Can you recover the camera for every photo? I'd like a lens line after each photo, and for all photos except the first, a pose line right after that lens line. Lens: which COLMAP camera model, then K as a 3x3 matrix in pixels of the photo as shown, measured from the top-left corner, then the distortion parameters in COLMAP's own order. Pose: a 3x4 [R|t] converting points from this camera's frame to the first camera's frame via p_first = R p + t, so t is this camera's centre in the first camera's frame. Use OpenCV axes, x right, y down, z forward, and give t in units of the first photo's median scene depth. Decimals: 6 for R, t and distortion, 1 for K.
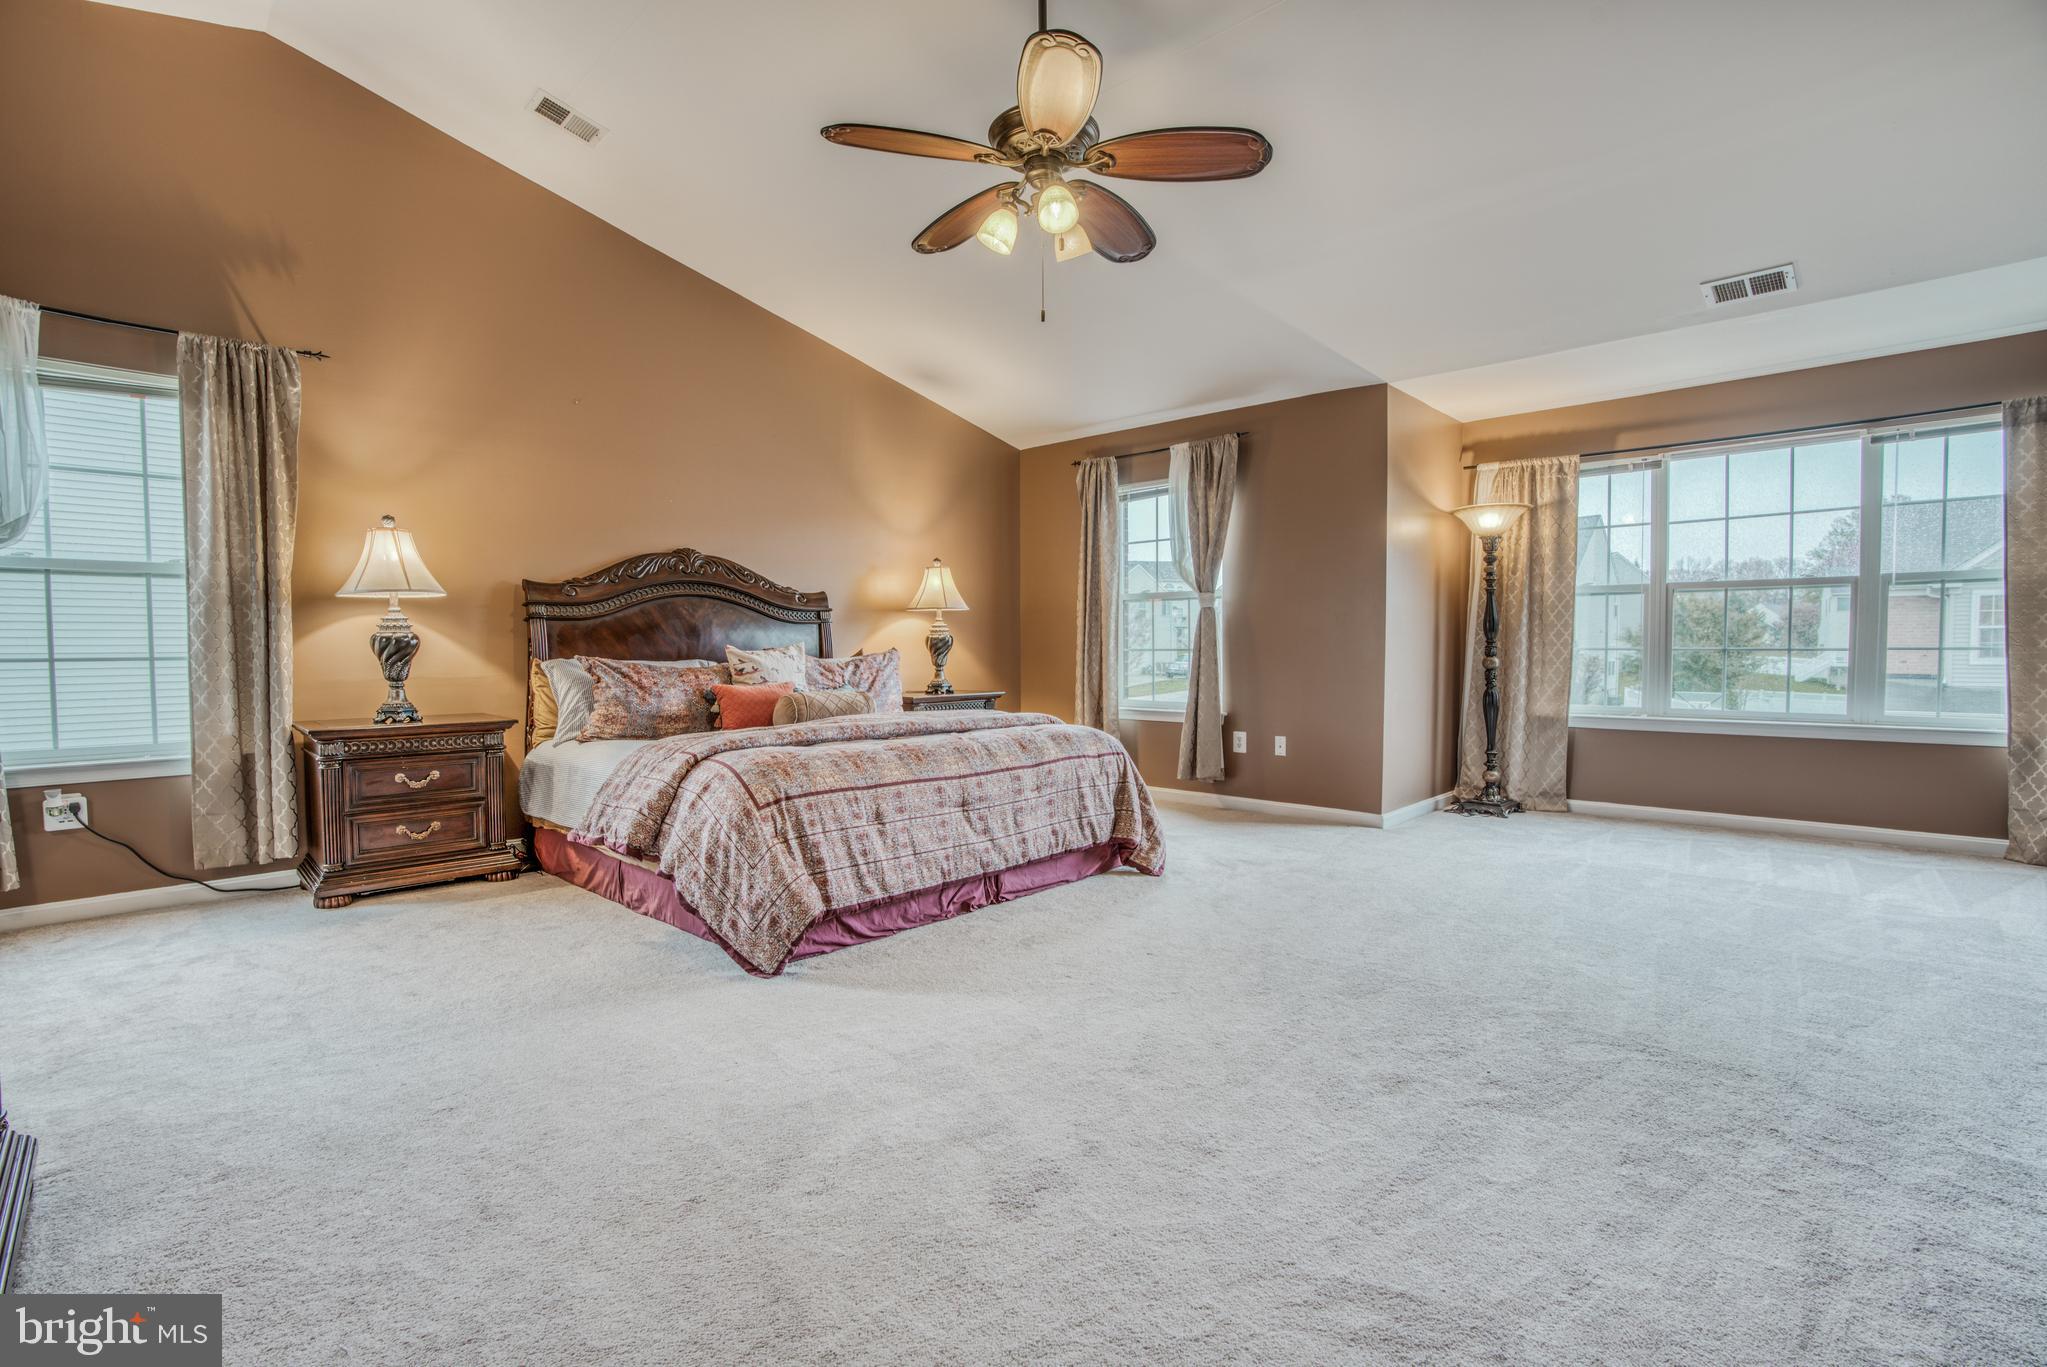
lens RADIAL K [[943.2, 0, 1007.8], [0, 943.2, 688.3], [0, 0, 1]] dist [-0.019926, -0.000139]
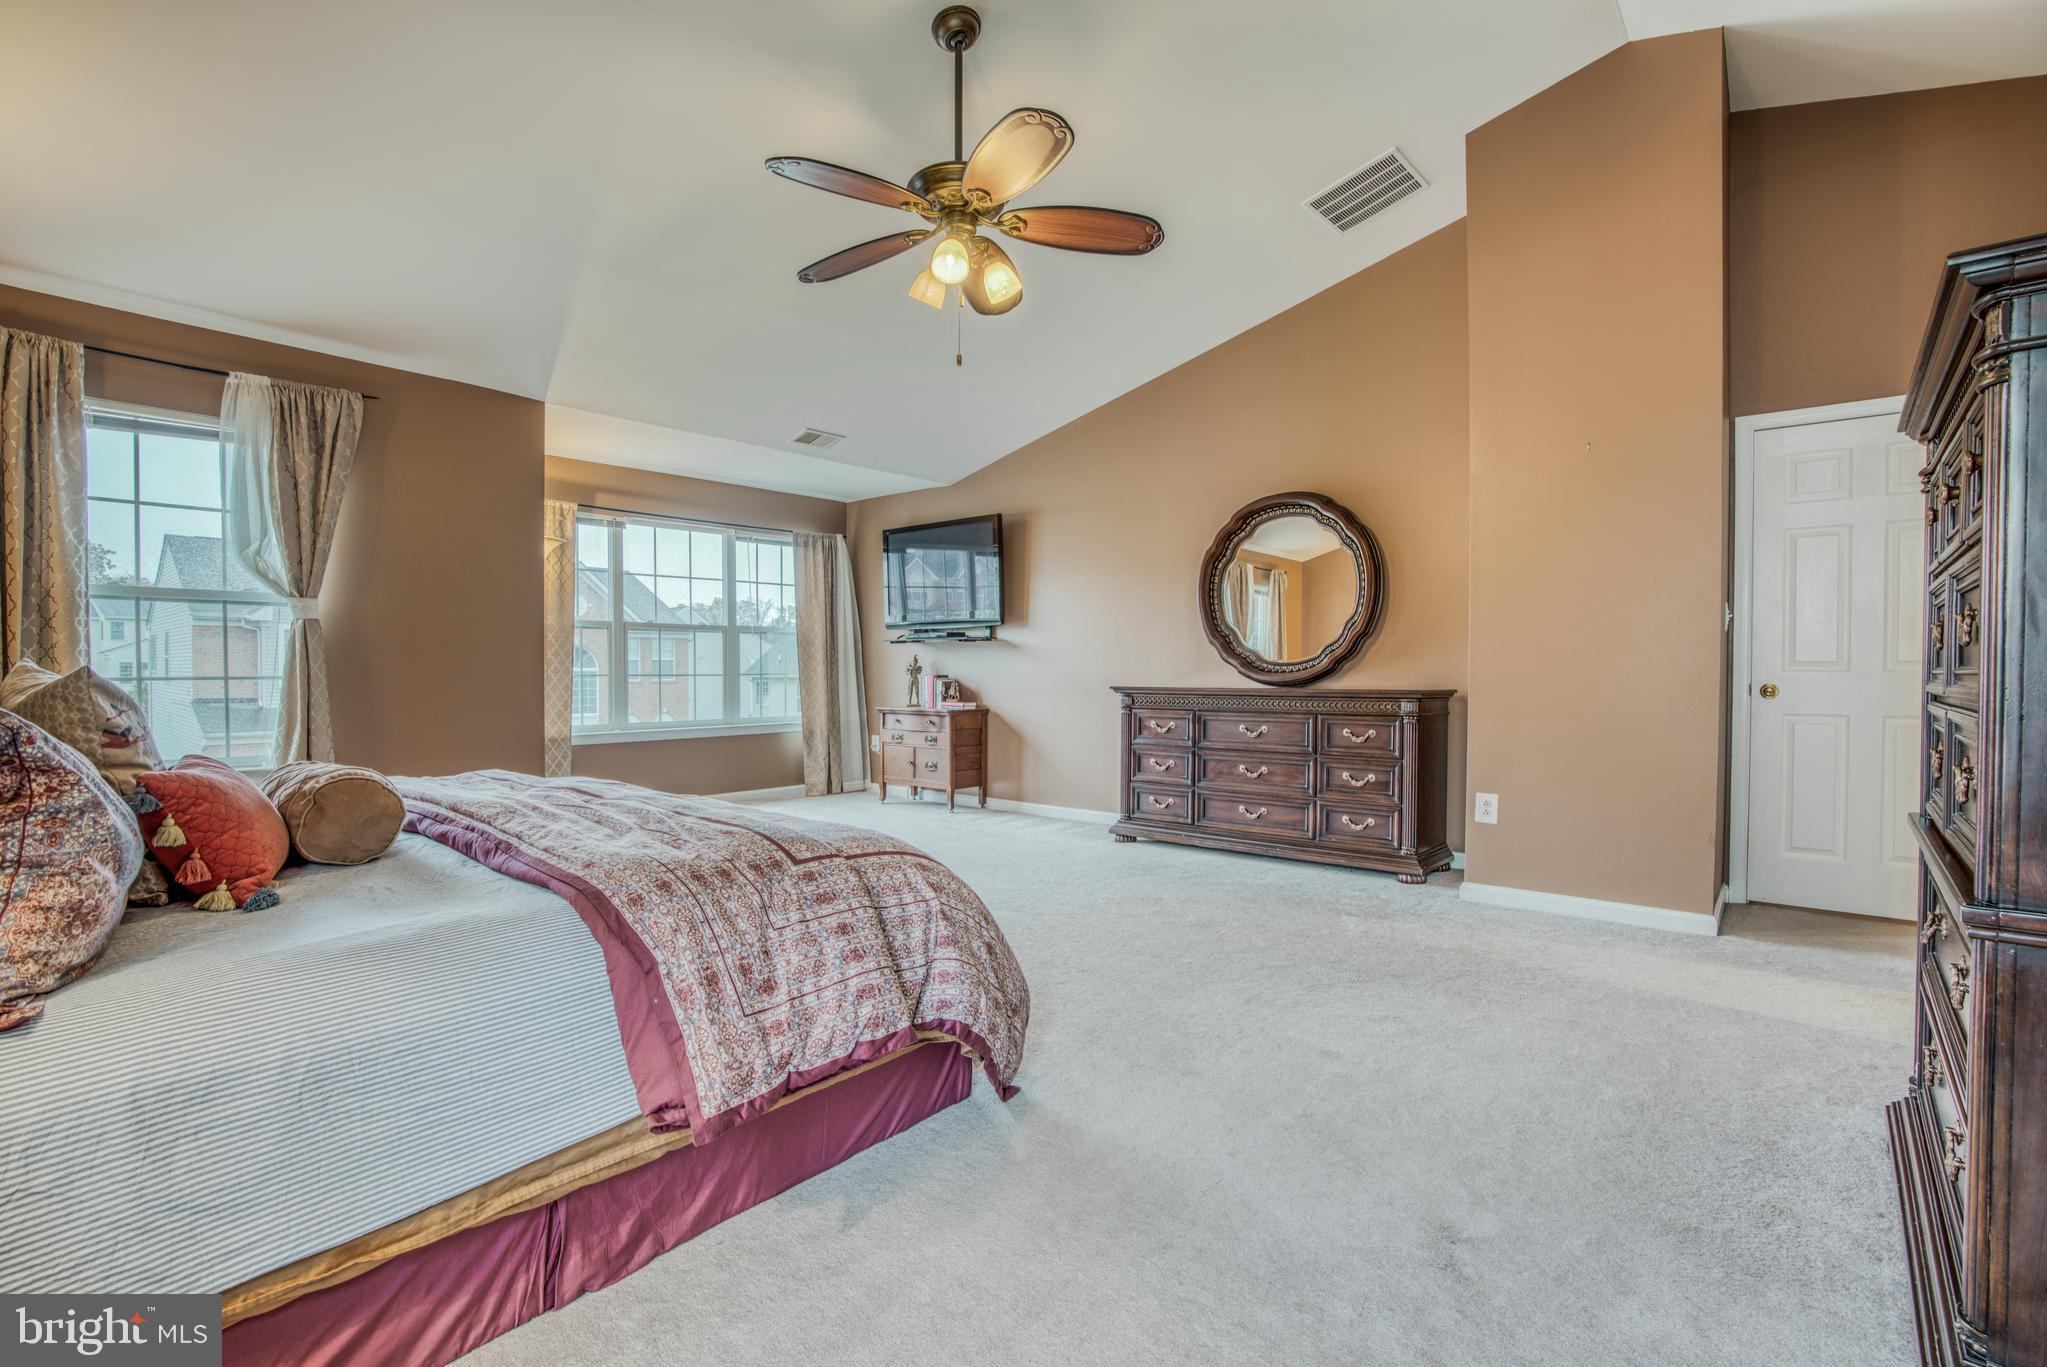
lens RADIAL K [[943.2, 0, 1006.5], [0, 943.2, 679.7], [0, 0, 1]] dist [-0.019926, -0.000139]
pose [[-0.034963, -0.008669, 0.999351, -0.543126], [0.040672, 0.999122, 0.010090, -0.027469], [-0.998561, 0.040999, -0.034579, 0.529911]]
